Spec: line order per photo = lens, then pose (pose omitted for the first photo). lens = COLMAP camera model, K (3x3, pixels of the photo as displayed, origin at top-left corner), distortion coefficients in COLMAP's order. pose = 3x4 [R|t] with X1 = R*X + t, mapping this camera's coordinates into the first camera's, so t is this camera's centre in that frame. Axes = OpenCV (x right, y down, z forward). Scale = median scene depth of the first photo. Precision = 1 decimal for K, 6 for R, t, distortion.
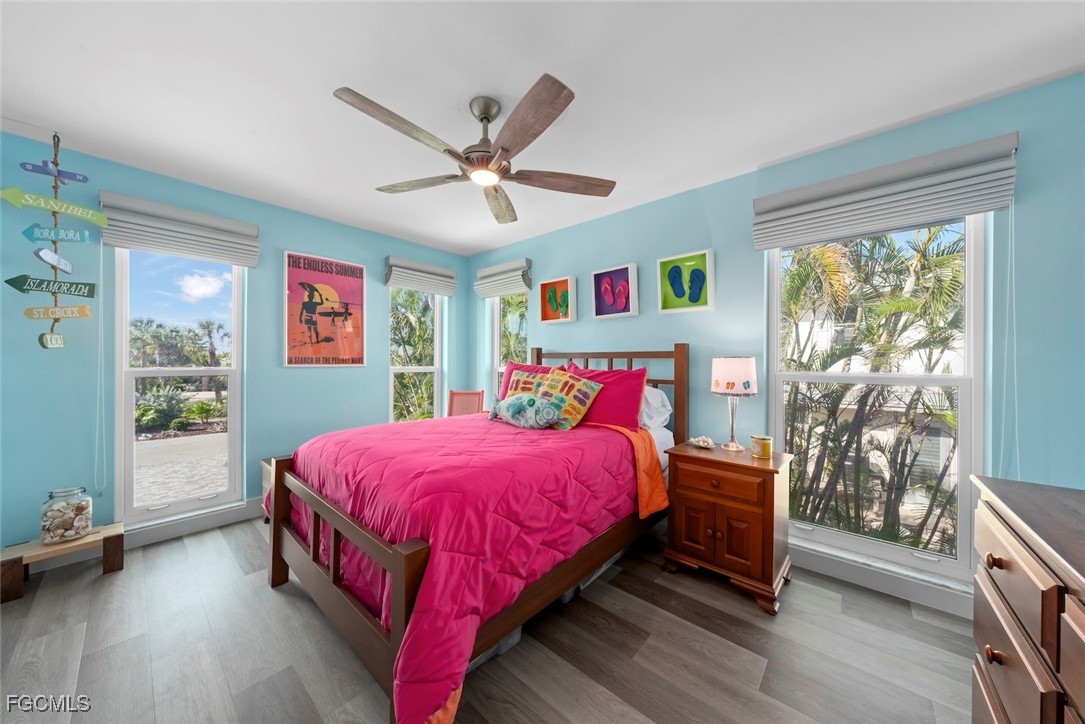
lens RADIAL K [[362.7, 0, 542.5], [0, 362.7, 362.0], [0, 0, 1]] dist [0.001128, 0.000088]
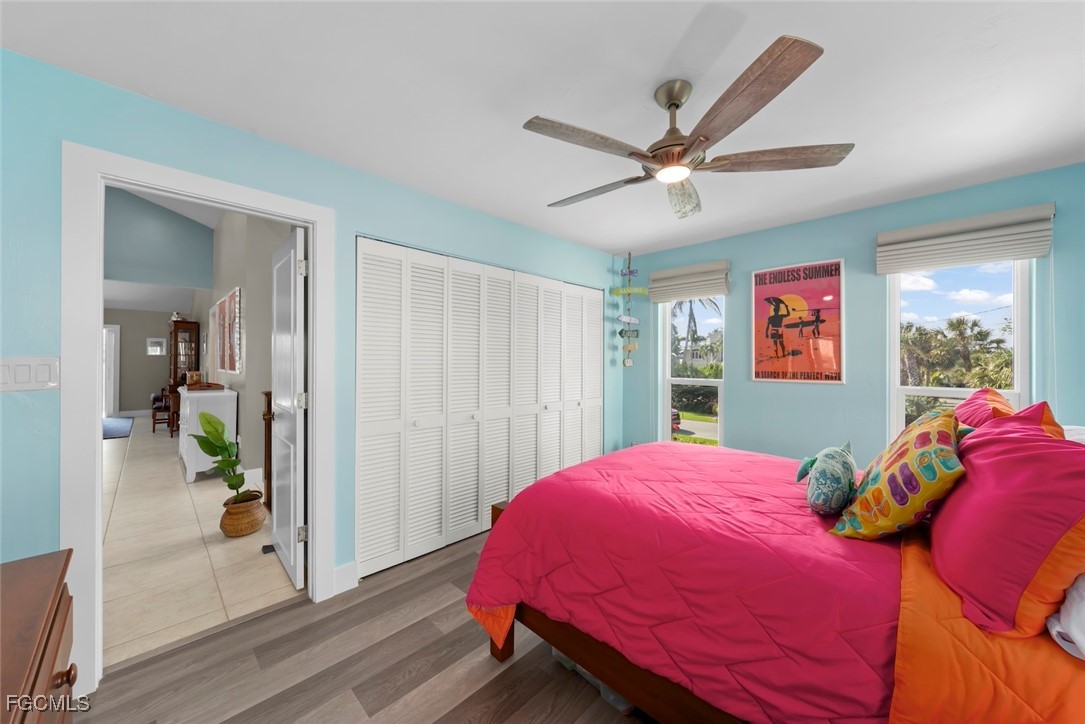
lens RADIAL K [[386.5, 0, 542.5], [0, 386.5, 362.0], [0, 0, 1]] dist [-0.000531, -0.000045]
pose [[-0.051631, -0.001324, -0.998665, 0.441512], [-0.005662, 0.999983, -0.001033, -0.035156], [0.998650, 0.005601, -0.051638, 0.426918]]
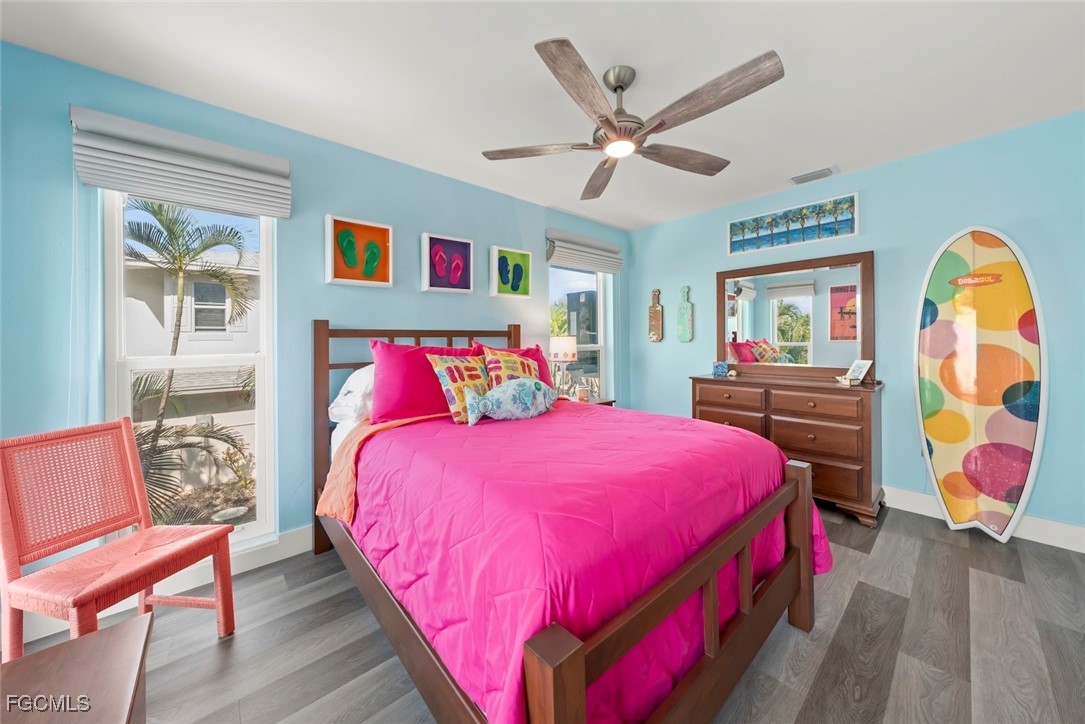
lens RADIAL K [[374.9, 0, 550.3], [0, 374.9, 336.6], [0, 0, 1]] dist [0.000483, 0.000064]
pose [[0.118053, 0.001451, 0.993006, -0.677087], [0.011784, 0.999926, -0.002862, -0.005452], [-0.992937, 0.012040, 0.118027, 0.617482]]
